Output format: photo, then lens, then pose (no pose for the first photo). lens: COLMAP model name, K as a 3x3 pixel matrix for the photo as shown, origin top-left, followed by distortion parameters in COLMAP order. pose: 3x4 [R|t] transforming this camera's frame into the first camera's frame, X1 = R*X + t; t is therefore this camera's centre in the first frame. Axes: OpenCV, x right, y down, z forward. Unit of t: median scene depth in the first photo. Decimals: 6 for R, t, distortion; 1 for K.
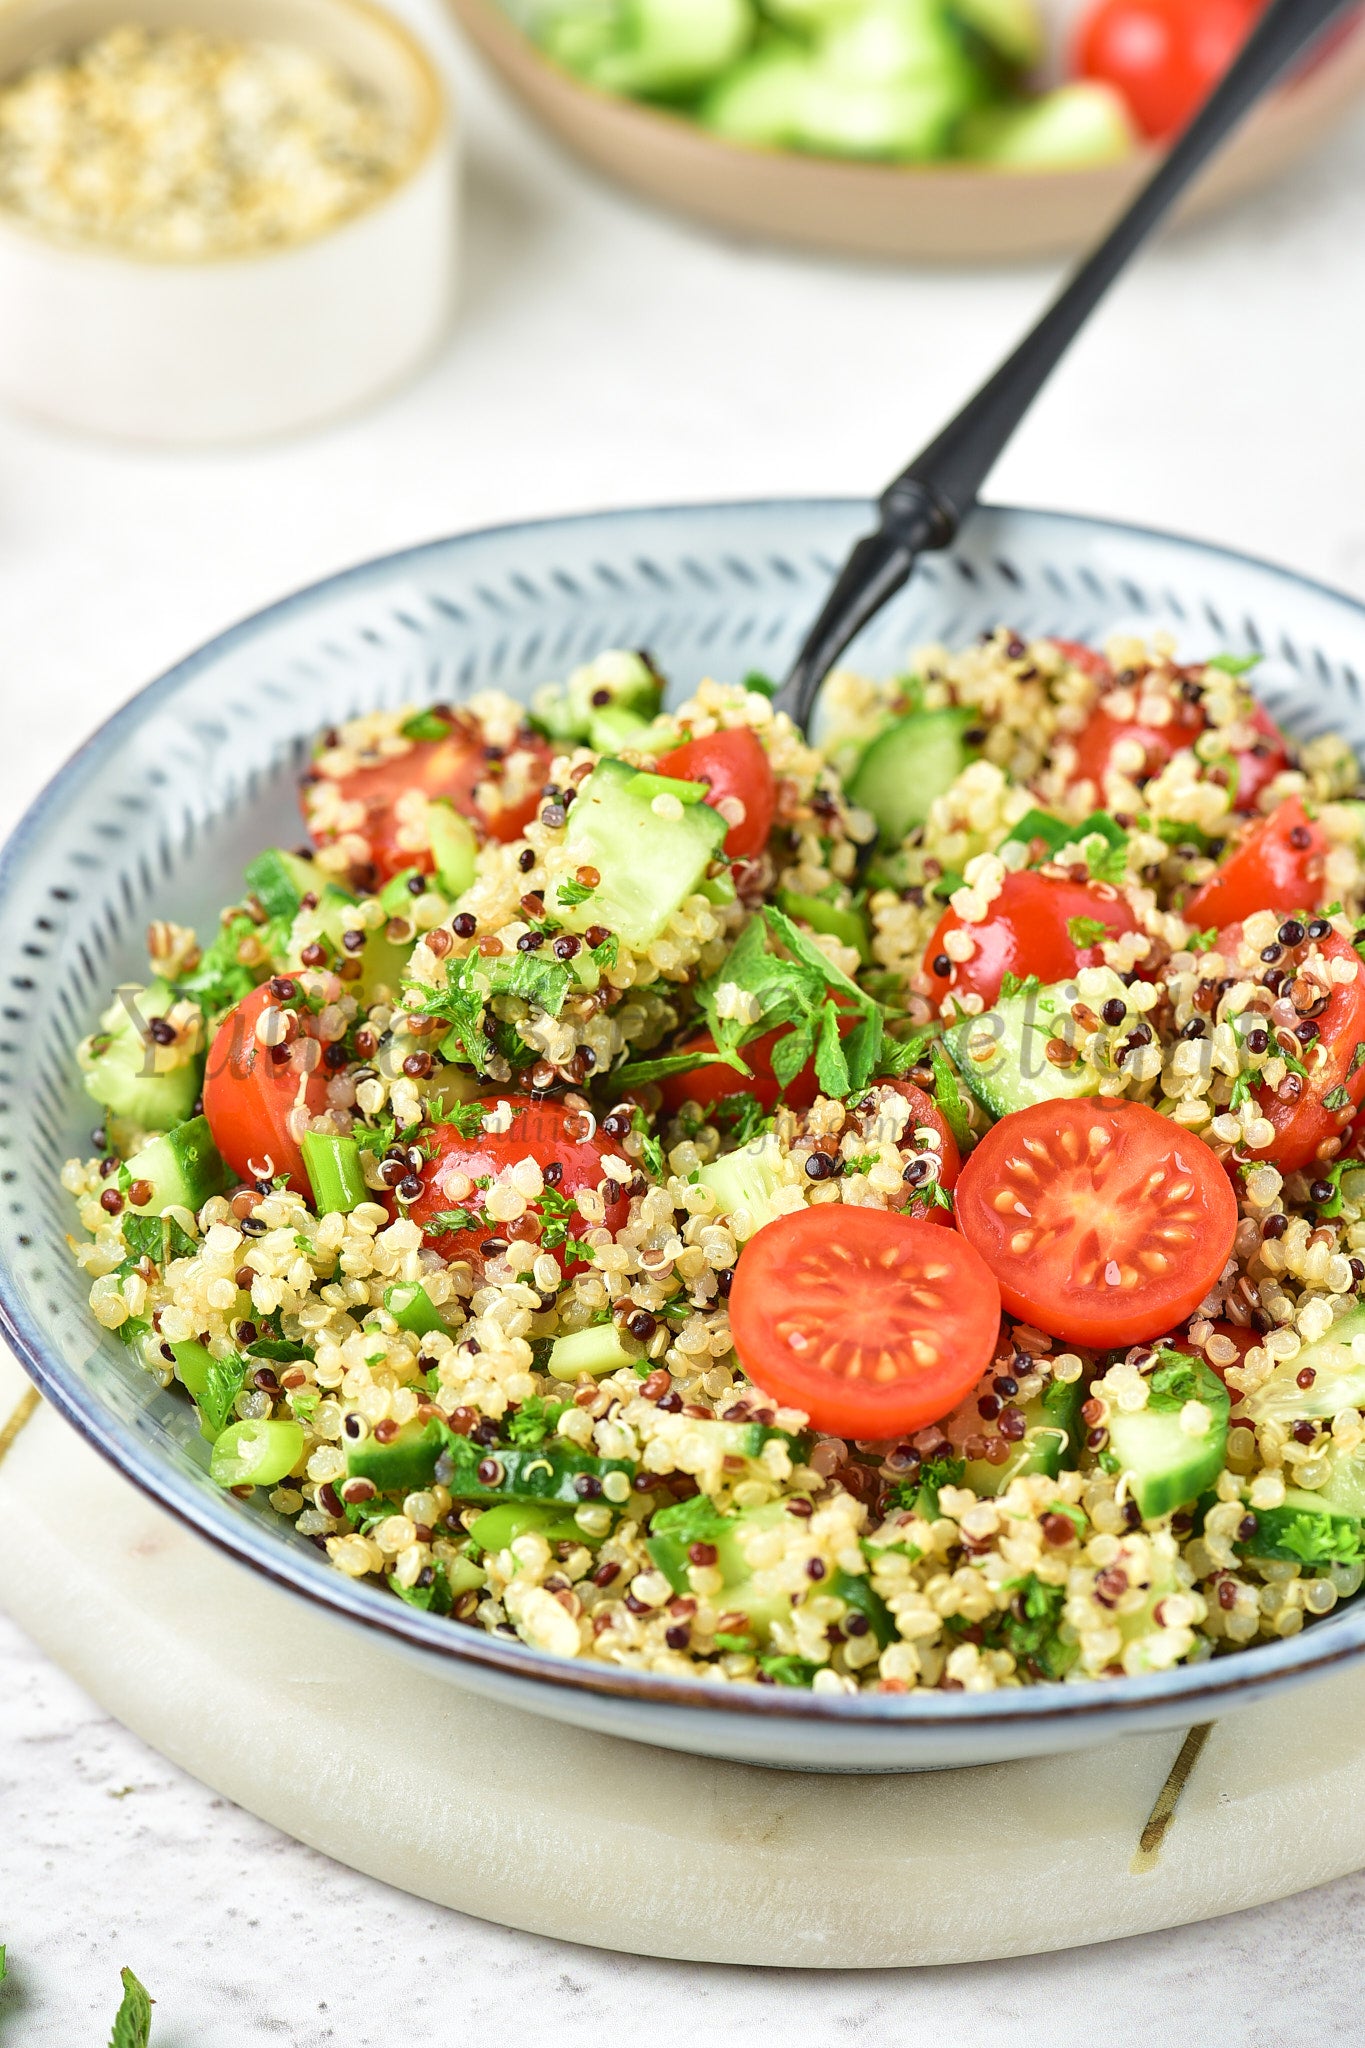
lens RADIAL K [[7503.6, 0, 682.5], [0, 7503.6, 1024.0], [0, 0, 1]] dist [-0.234752, 3.418435]
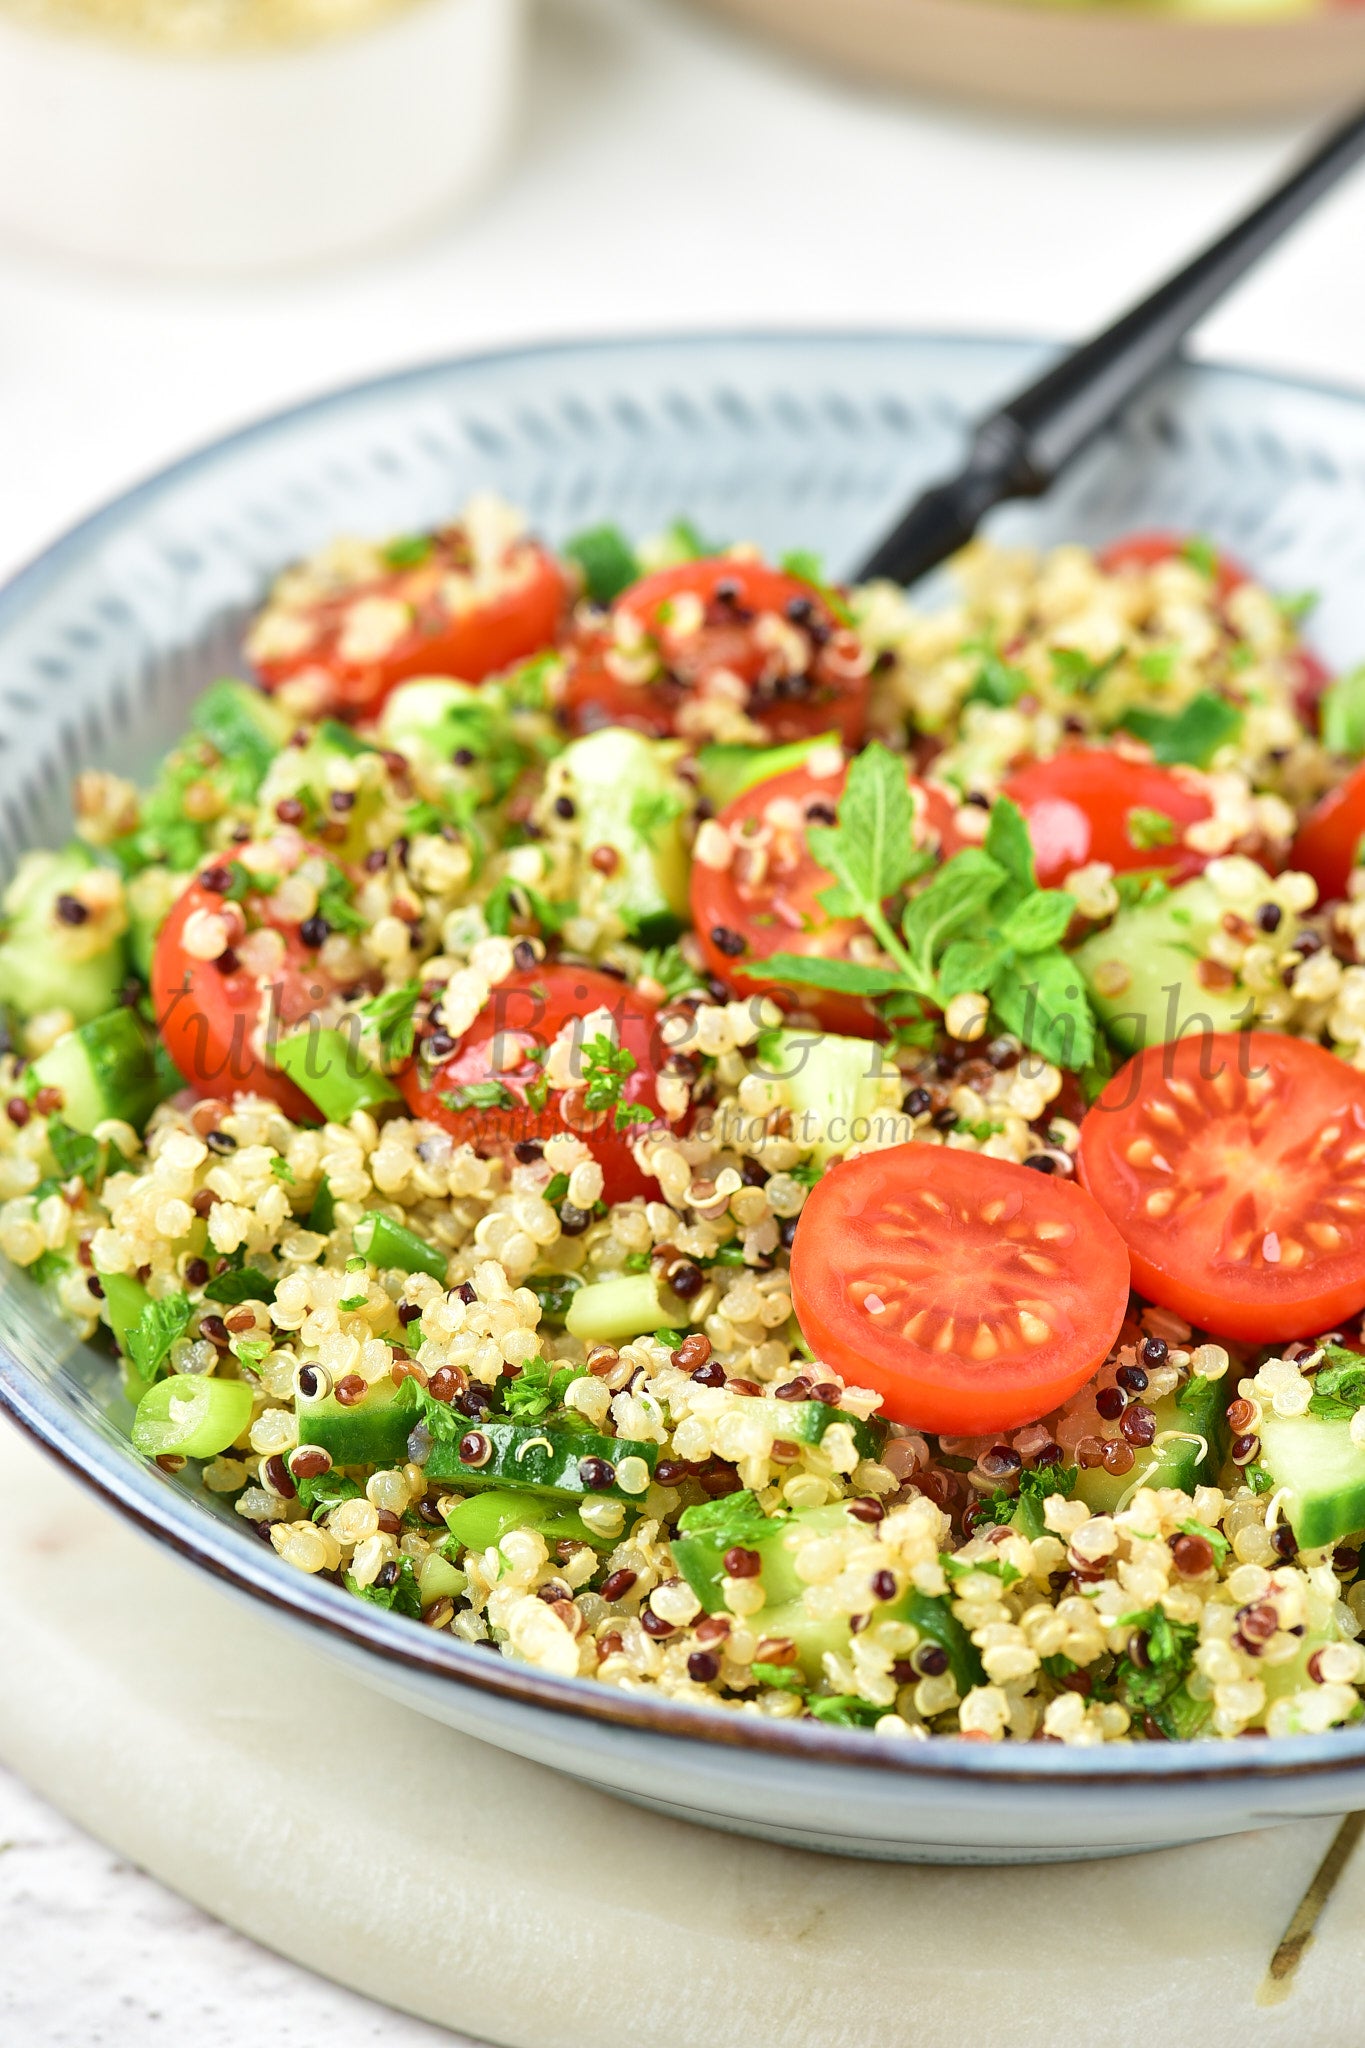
lens RADIAL K [[7793.0, 0, 682.5], [0, 7793.0, 1024.0], [0, 0, 1]] dist [-0.214933, 1.765285]
pose [[0.998706, 0.050610, -0.004989, -0.002302], [-0.050766, 0.997957, -0.038787, 0.045098], [0.003016, 0.038990, 0.999235, 0.172468]]
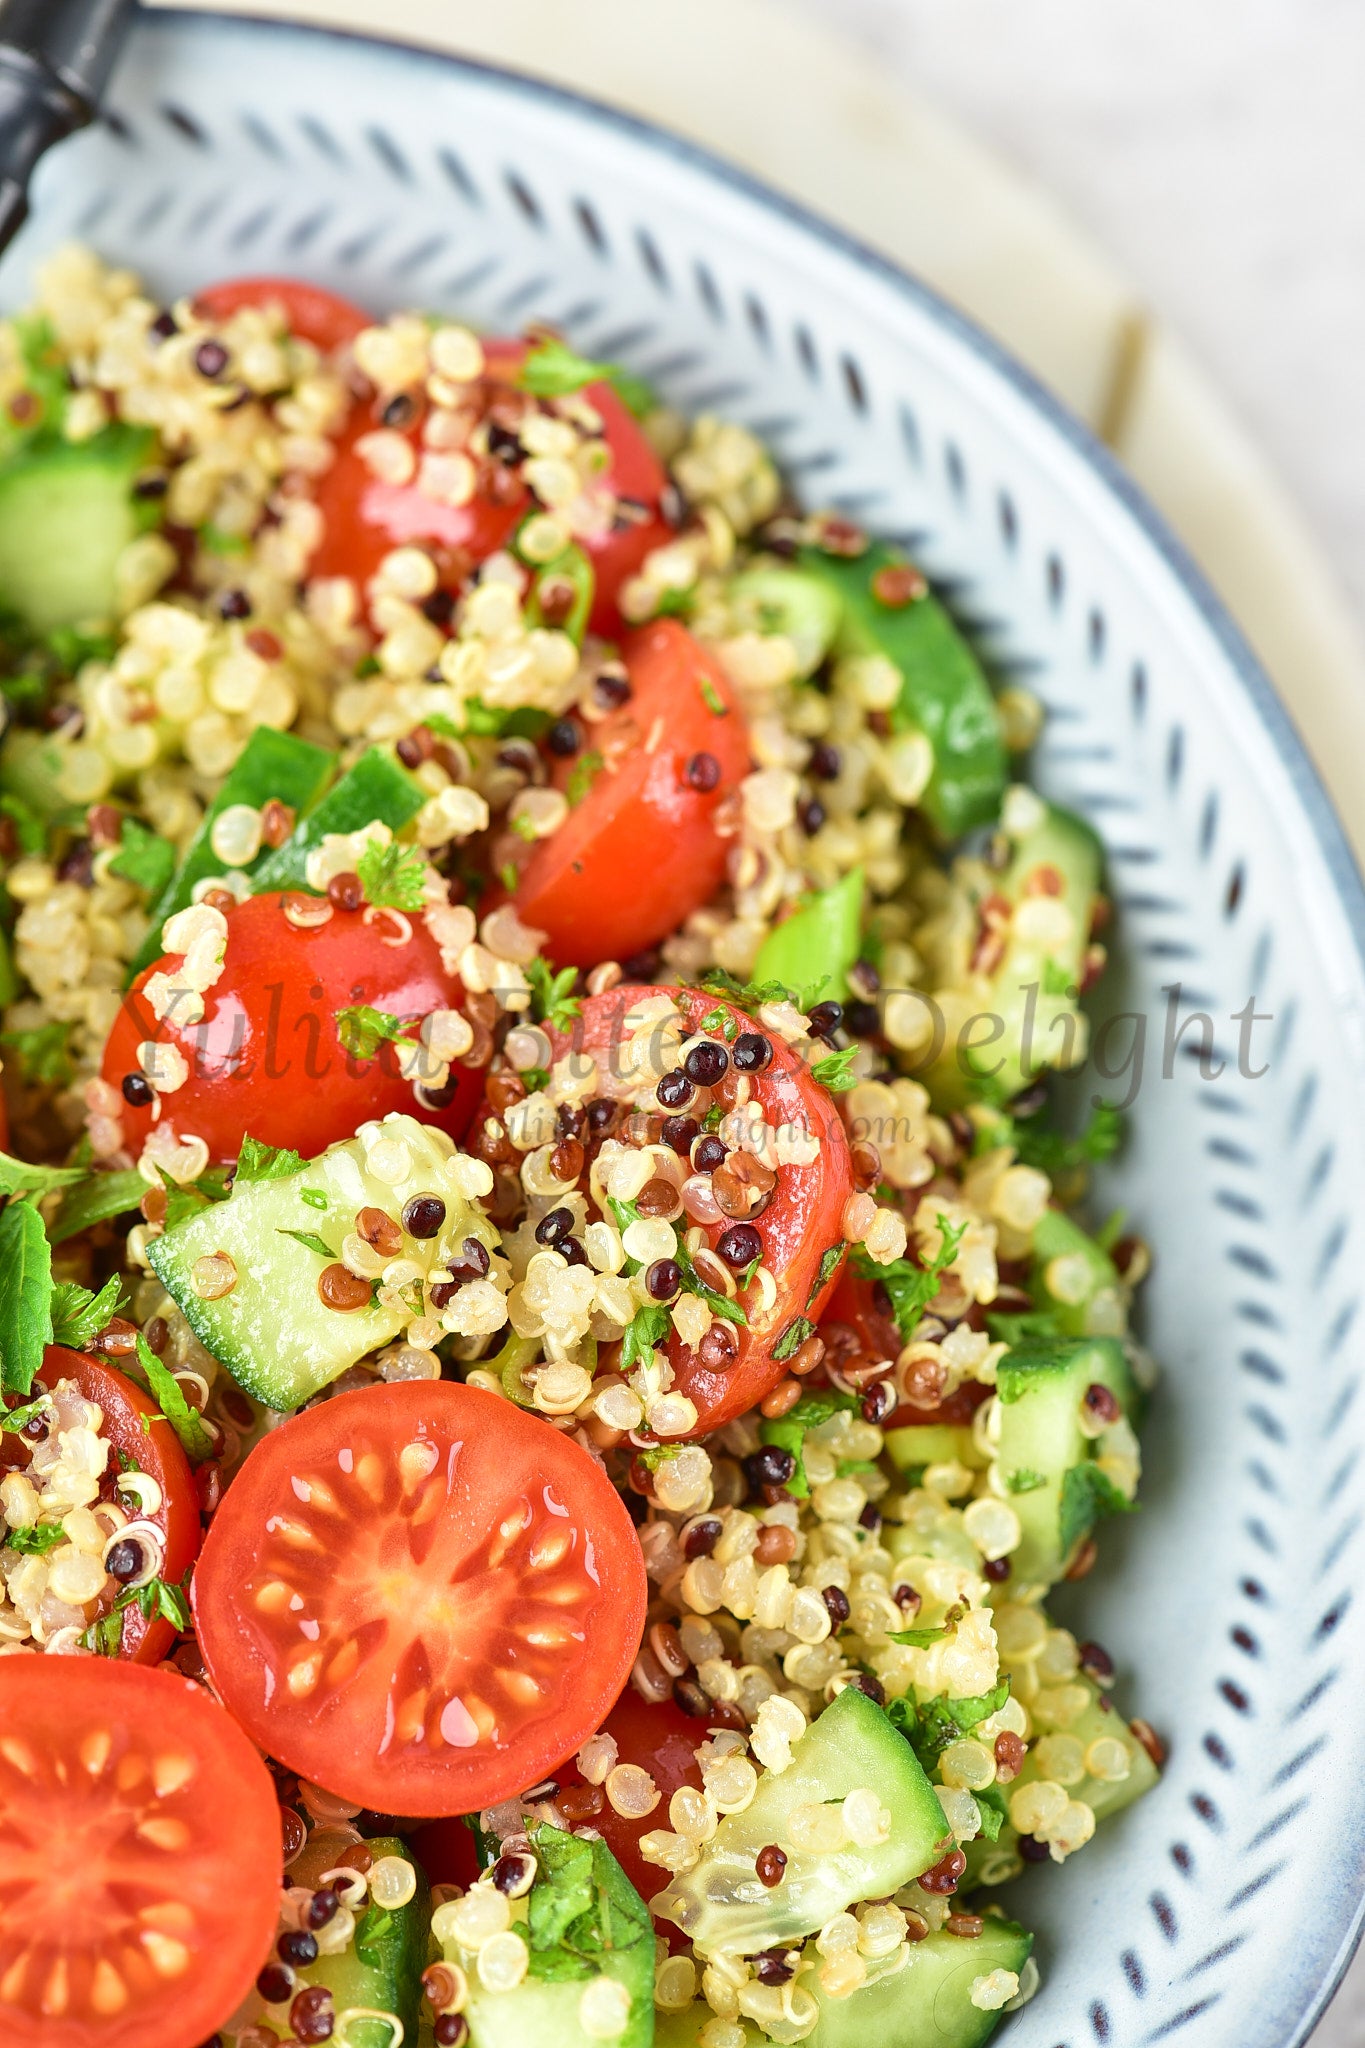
lens RADIAL K [[7793.0, 0, 682.5], [0, 7793.0, 1024.0], [0, 0, 1]] dist [-0.214933, 1.765285]
pose [[0.992248, -0.084643, 0.090991, 0.022399], [0.037169, 0.900805, 0.432631, -0.299357], [-0.118585, -0.425895, 0.896968, 0.445087]]
